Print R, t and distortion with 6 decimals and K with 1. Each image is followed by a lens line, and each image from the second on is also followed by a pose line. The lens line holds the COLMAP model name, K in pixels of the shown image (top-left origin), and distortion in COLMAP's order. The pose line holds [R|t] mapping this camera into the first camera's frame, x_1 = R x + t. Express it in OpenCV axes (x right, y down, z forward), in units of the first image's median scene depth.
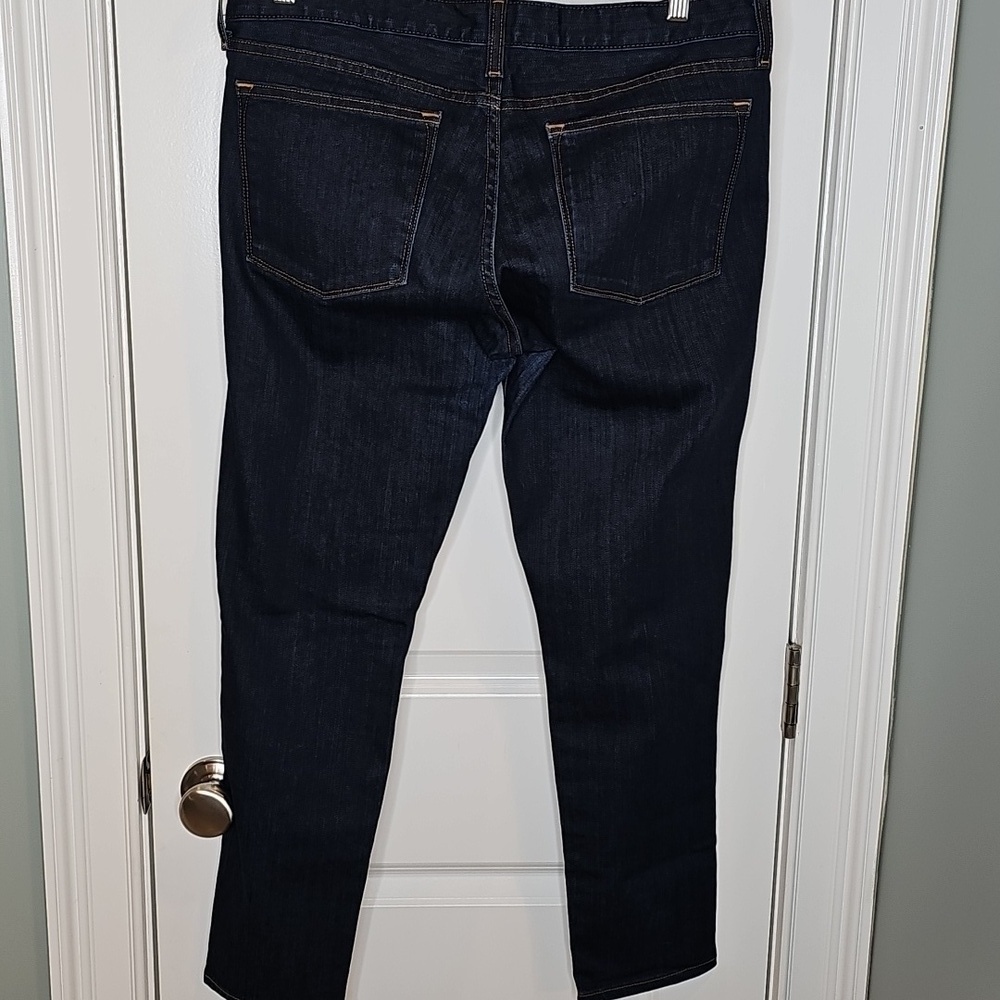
lens RADIAL K [[1570.5, 0, 500.0], [0, 1570.5, 500.0], [0, 0, 1]] dist [0.340611, -1.219818]
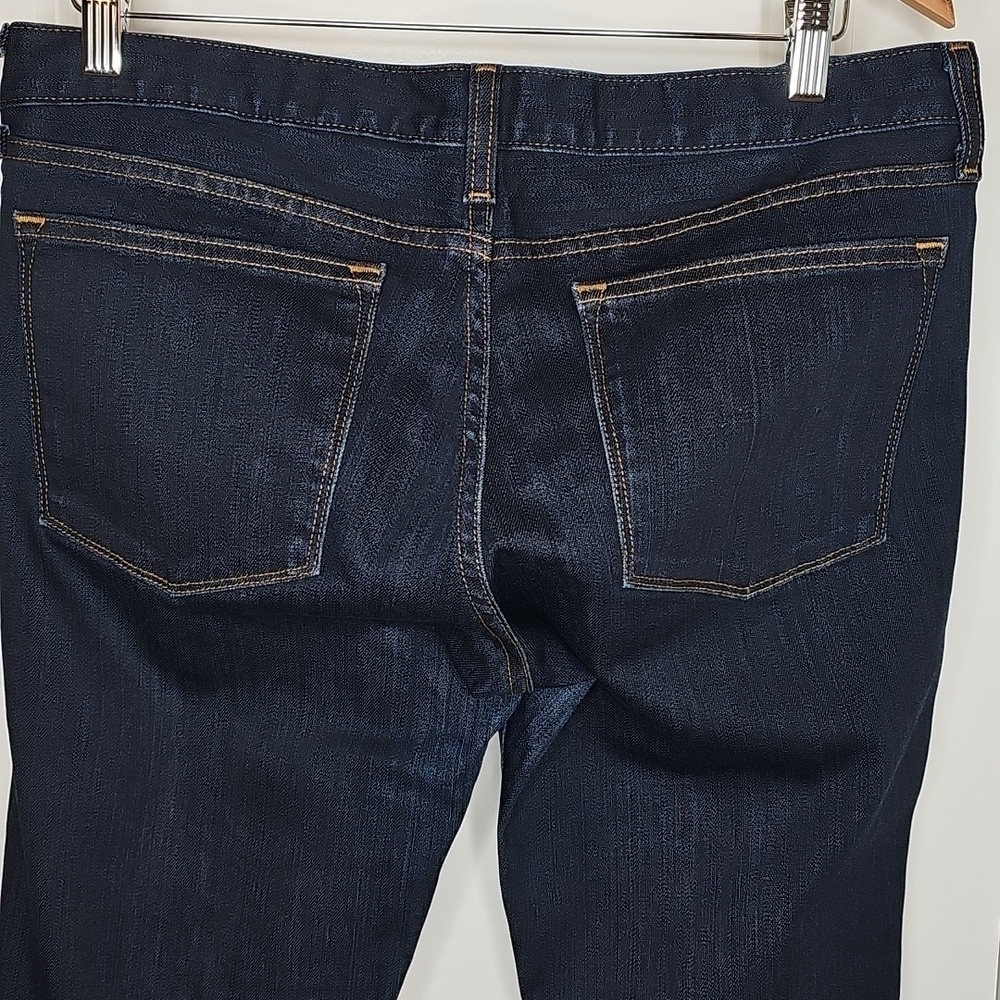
lens RADIAL K [[1393.5, 0, 500.0], [0, 1393.5, 500.0], [0, 0, 1]] dist [0.227696, -0.651628]
pose [[0.999970, -0.007730, -0.000551, 0.003114], [0.007691, 0.998630, -0.051759, -0.135890], [0.000950, 0.051753, 0.998659, 0.517451]]
